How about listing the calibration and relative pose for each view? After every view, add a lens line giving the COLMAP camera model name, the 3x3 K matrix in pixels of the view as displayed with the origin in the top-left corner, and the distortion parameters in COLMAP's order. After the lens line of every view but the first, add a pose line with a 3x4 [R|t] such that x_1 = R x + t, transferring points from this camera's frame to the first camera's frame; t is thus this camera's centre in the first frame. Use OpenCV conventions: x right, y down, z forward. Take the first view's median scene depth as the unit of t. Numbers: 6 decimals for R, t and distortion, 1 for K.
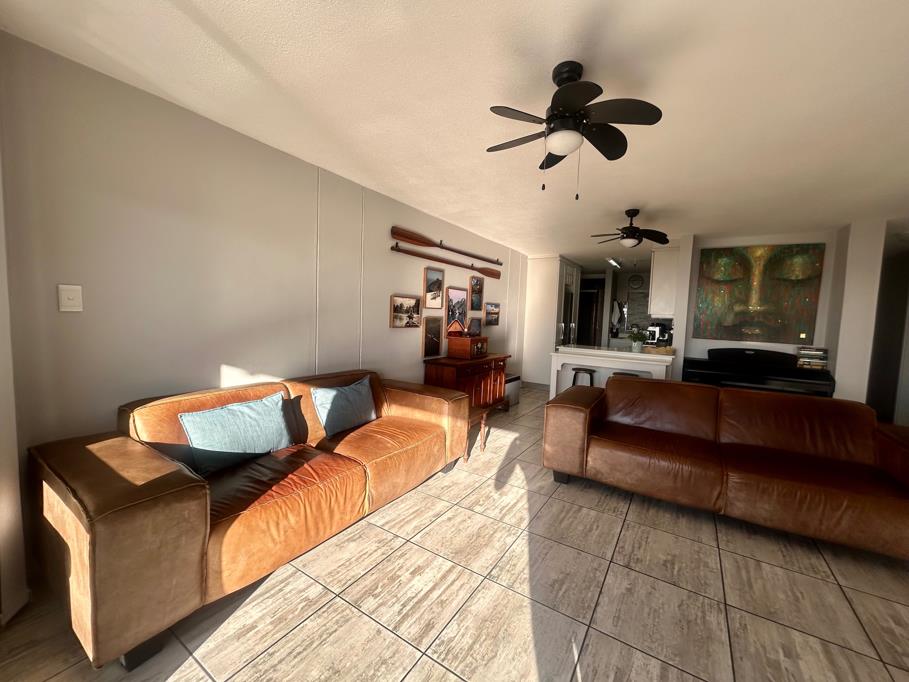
lens RADIAL K [[365.7, 0, 455.3], [0, 365.7, 339.5], [0, 0, 1]] dist [0.001131, 0.000468]
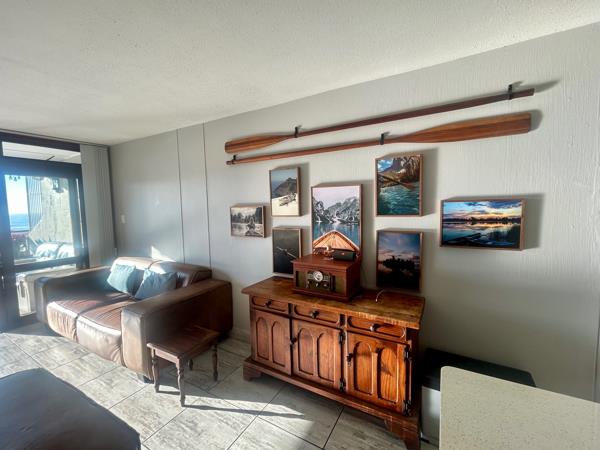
lens RADIAL K [[256.2, 0, 300.0], [0, 256.2, 225.0], [0, 0, 1]] dist [-0.002869, 0.000175]
pose [[0.054701, 0.037466, -0.997800, 0.509270], [-0.045541, 0.998349, 0.034990, -0.086656], [0.997464, 0.043527, 0.056317, 0.999474]]
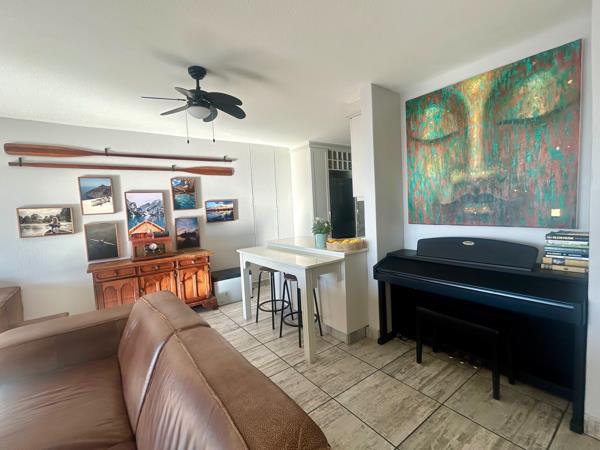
lens RADIAL K [[275.7, 0, 300.0], [0, 275.7, 225.0], [0, 0, 1]] dist [0.002725, 0.000692]
pose [[0.930279, -0.059825, -0.361942, 0.758214], [0.060813, 0.998112, -0.008672, -0.011979], [0.361777, -0.013943, 0.932160, 0.469681]]
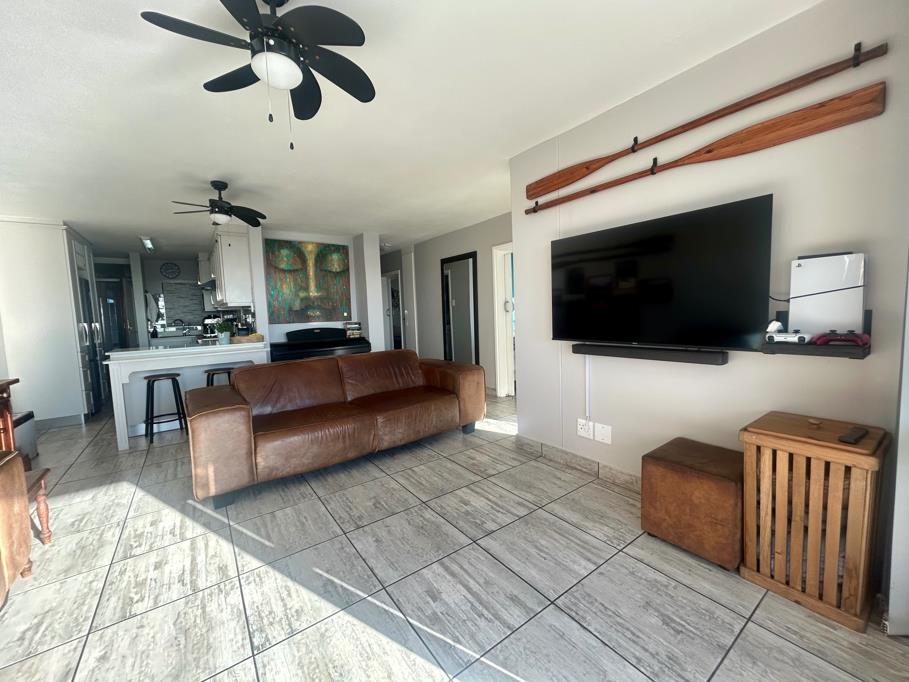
lens RADIAL K [[365.7, 0, 455.3], [0, 365.7, 339.5], [0, 0, 1]] dist [0.001131, 0.000468]
pose [[0.362405, -0.122529, 0.923932, -0.154937], [0.115567, 0.989578, 0.085905, 0.013604], [-0.924828, 0.075644, 0.372788, 0.144172]]
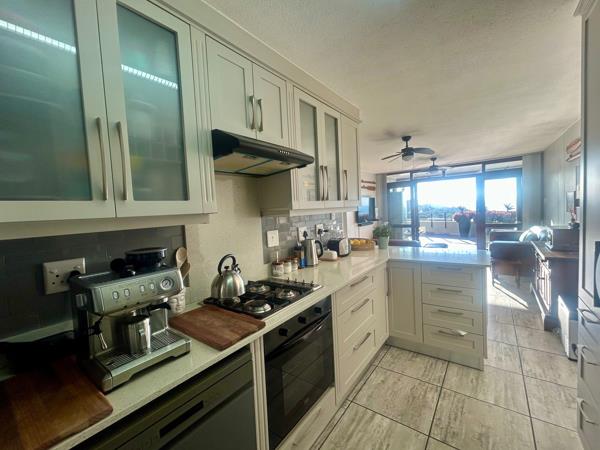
lens RADIAL K [[256.2, 0, 300.0], [0, 256.2, 225.0], [0, 0, 1]] dist [-0.002869, 0.000175]
pose [[-0.997335, 0.010221, 0.072245, 0.737821], [0.019566, 0.991340, 0.129854, -0.121313], [-0.070292, 0.130922, -0.988898, 1.842571]]
